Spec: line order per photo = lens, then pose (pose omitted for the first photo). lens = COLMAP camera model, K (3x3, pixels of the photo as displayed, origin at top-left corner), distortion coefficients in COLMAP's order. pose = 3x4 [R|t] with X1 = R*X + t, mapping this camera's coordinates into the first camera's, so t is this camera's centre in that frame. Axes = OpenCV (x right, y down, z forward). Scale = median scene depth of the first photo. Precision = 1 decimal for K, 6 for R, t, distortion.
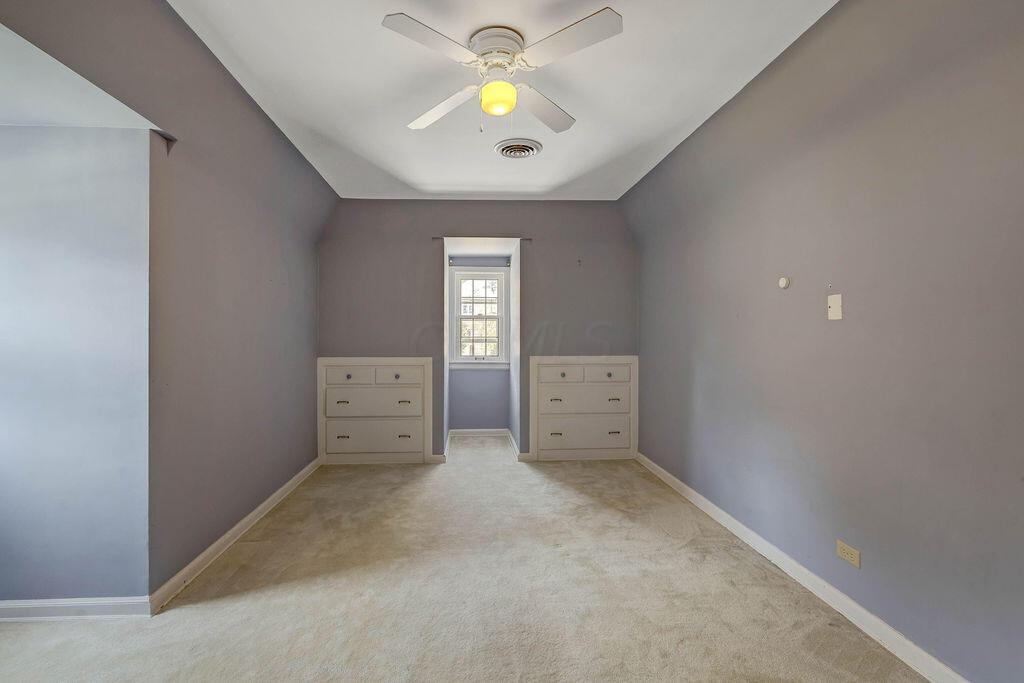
lens RADIAL K [[460.6, 0, 510.5], [0, 460.6, 338.1], [0, 0, 1]] dist [0.002091, 0.000494]
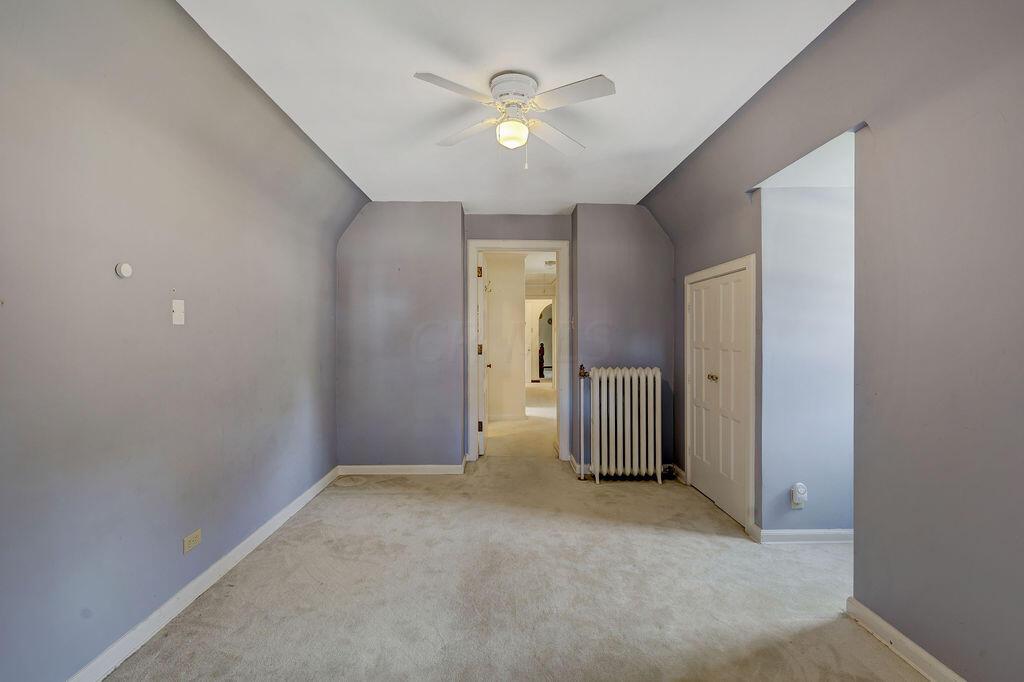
lens RADIAL K [[460.6, 0, 512.2], [0, 460.6, 338.1], [0, 0, 1]] dist [0.002091, 0.000494]
pose [[-0.998046, -0.004380, 0.062329, -0.081599], [-0.003553, 0.999904, 0.013379, -0.026544], [-0.062381, 0.013132, -0.997966, 1.930345]]
